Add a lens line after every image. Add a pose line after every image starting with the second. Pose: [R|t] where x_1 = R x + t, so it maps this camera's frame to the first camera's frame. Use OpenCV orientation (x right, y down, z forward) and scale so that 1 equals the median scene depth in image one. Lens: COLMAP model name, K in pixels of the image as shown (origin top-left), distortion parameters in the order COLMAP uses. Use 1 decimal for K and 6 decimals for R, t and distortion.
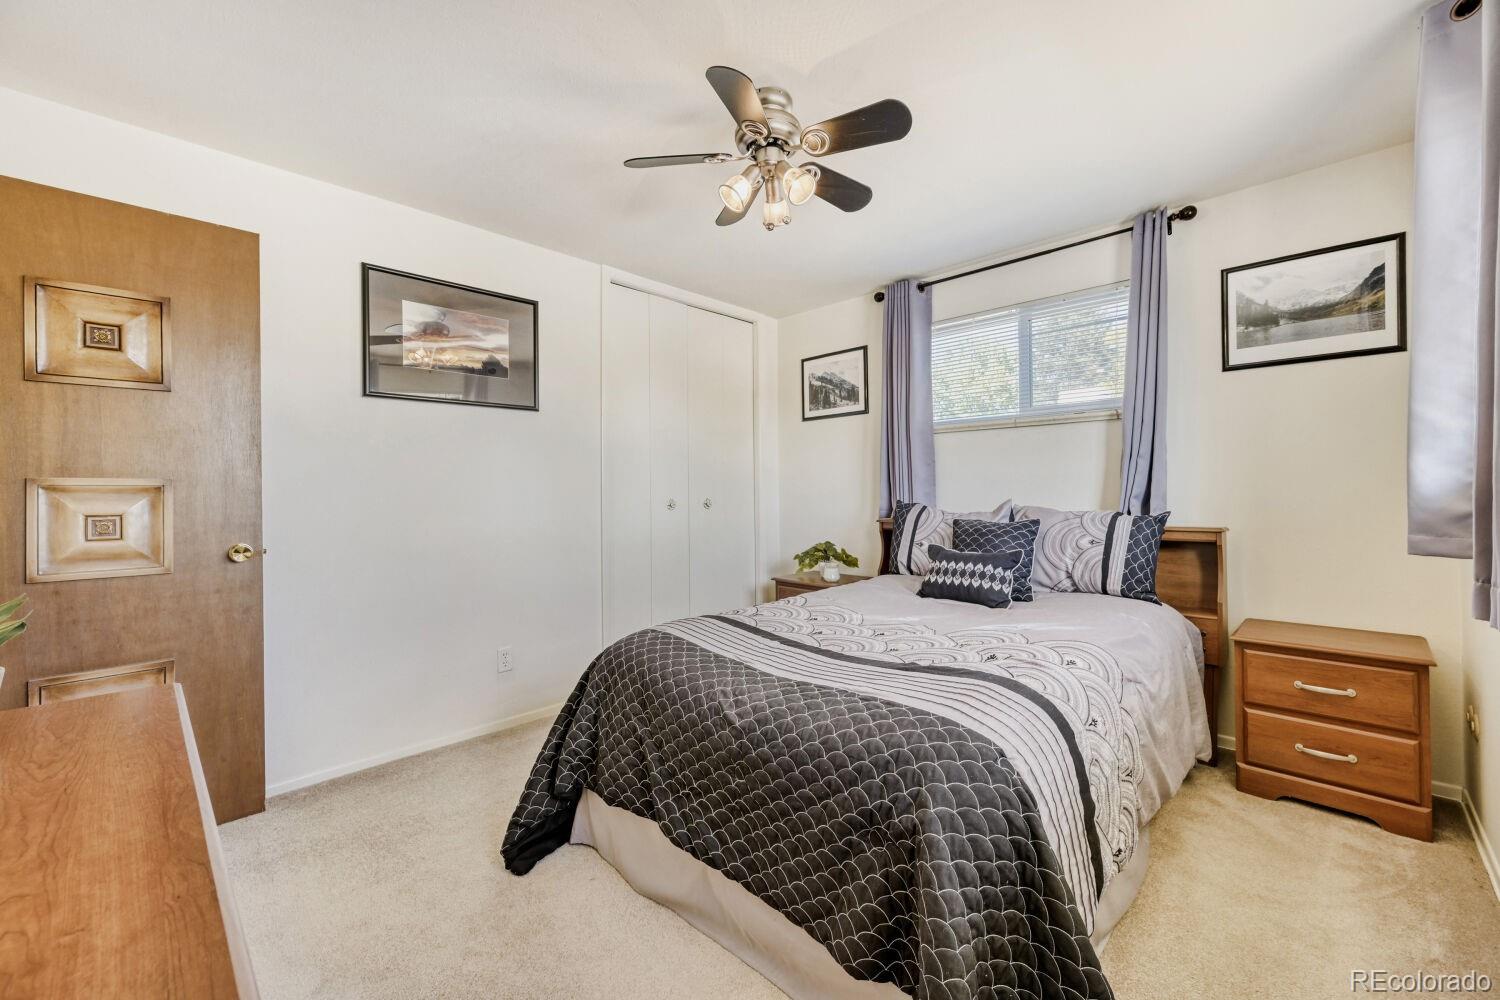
lens RADIAL K [[600.7, 0, 754.5], [0, 600.7, 491.4], [0, 0, 1]] dist [-0.003780, -0.000012]
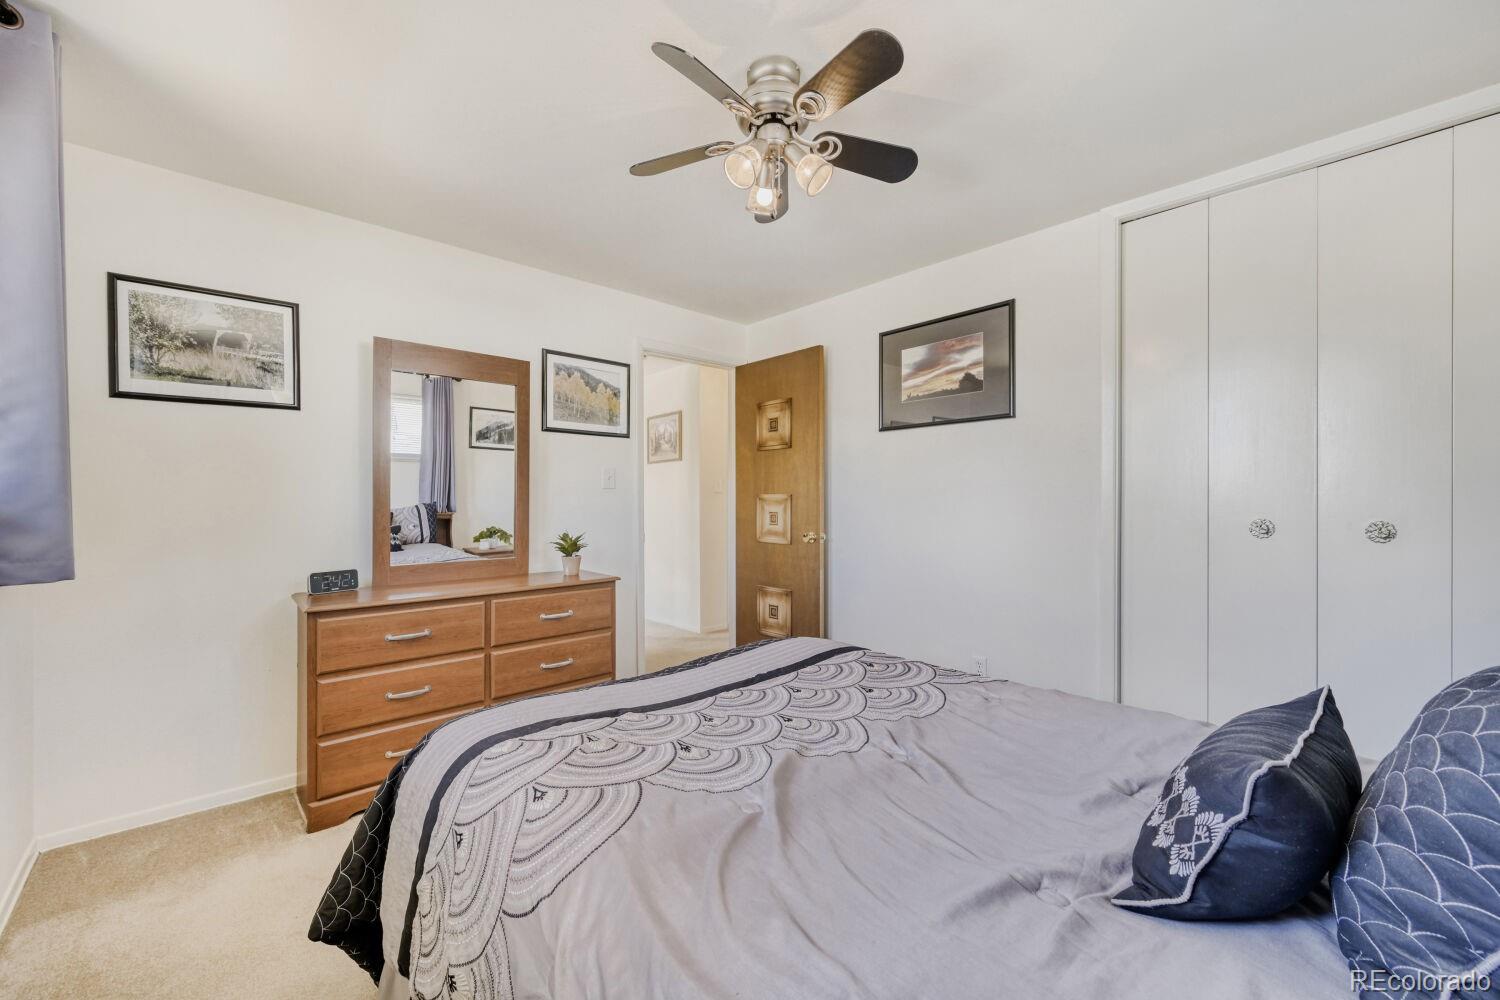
lens RADIAL K [[600.7, 0, 755.9], [0, 600.7, 490.7], [0, 0, 1]] dist [-0.003780, -0.000012]
pose [[-0.046489, 0.005218, -0.998905, 0.963150], [0.012297, 0.999914, 0.004651, -0.044655], [0.998843, -0.012067, -0.046549, 1.037148]]
